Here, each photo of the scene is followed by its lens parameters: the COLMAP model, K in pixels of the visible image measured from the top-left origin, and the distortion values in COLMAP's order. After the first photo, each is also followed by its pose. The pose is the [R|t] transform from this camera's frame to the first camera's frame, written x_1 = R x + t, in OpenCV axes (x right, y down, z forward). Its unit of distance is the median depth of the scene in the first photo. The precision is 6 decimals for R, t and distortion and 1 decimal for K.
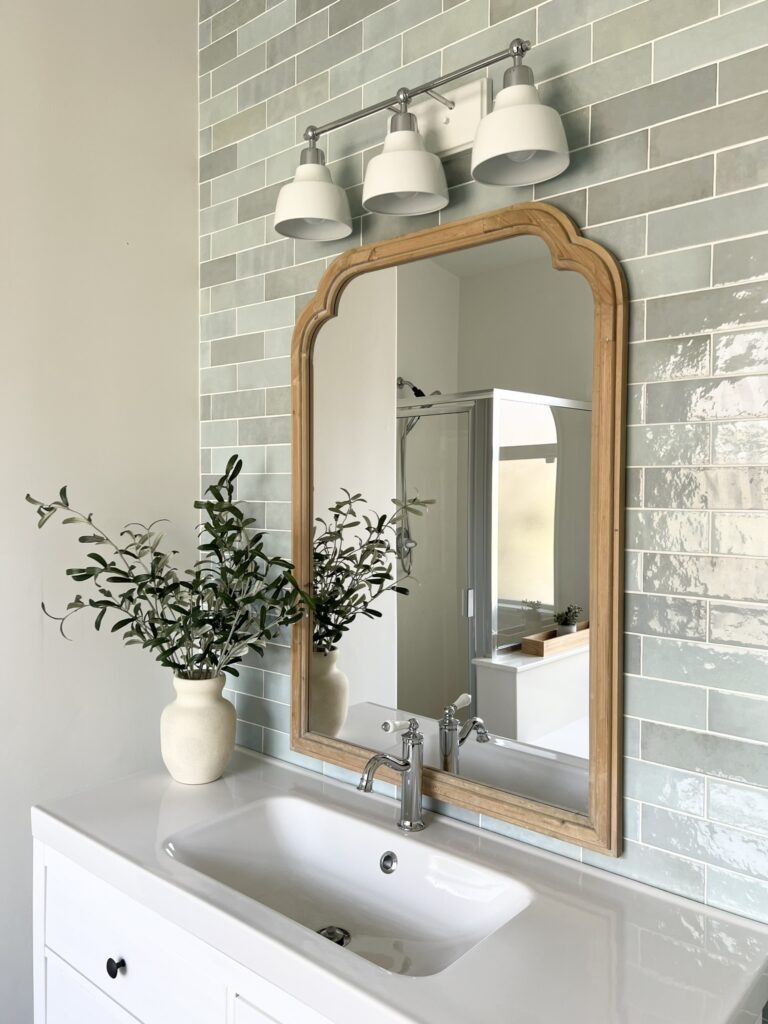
lens RADIAL K [[770.7, 0, 384.8], [0, 770.7, 508.3], [0, 0, 1]] dist [0.062057, -0.073674]
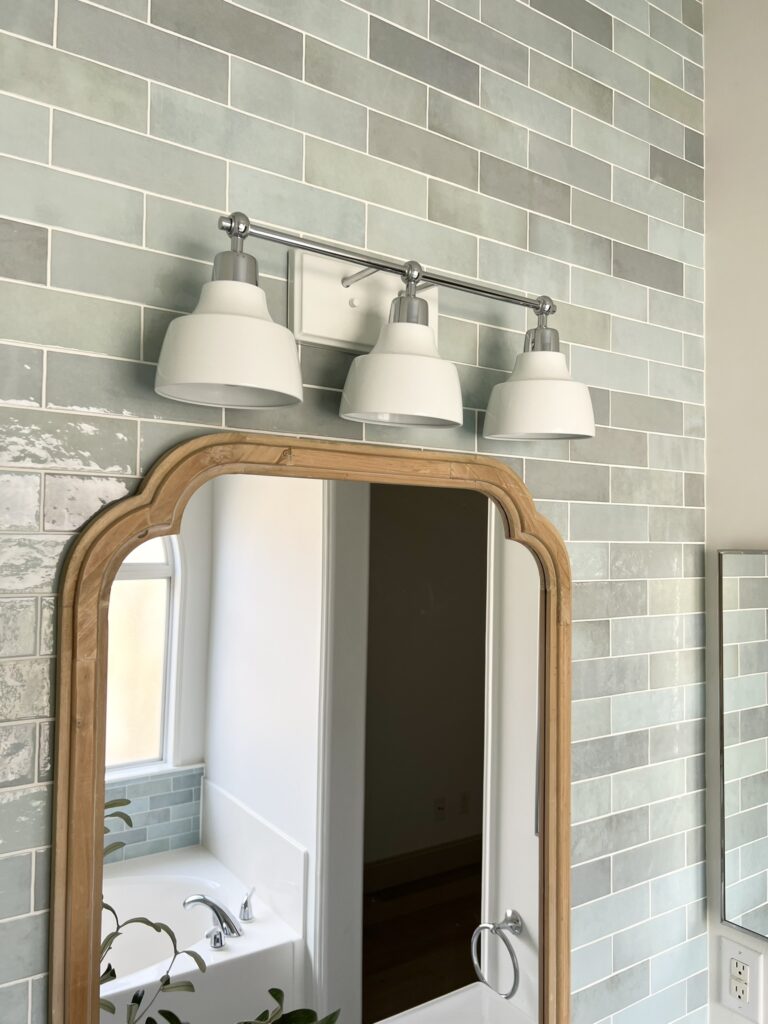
lens RADIAL K [[761.1, 0, 388.8], [0, 761.1, 513.0], [0, 0, 1]] dist [0.052142, -0.065906]
pose [[0.270751, 0.033025, 0.962083, -0.563367], [0.010167, 0.999258, -0.037163, -0.251481], [-0.962596, 0.019843, 0.270215, 0.736048]]
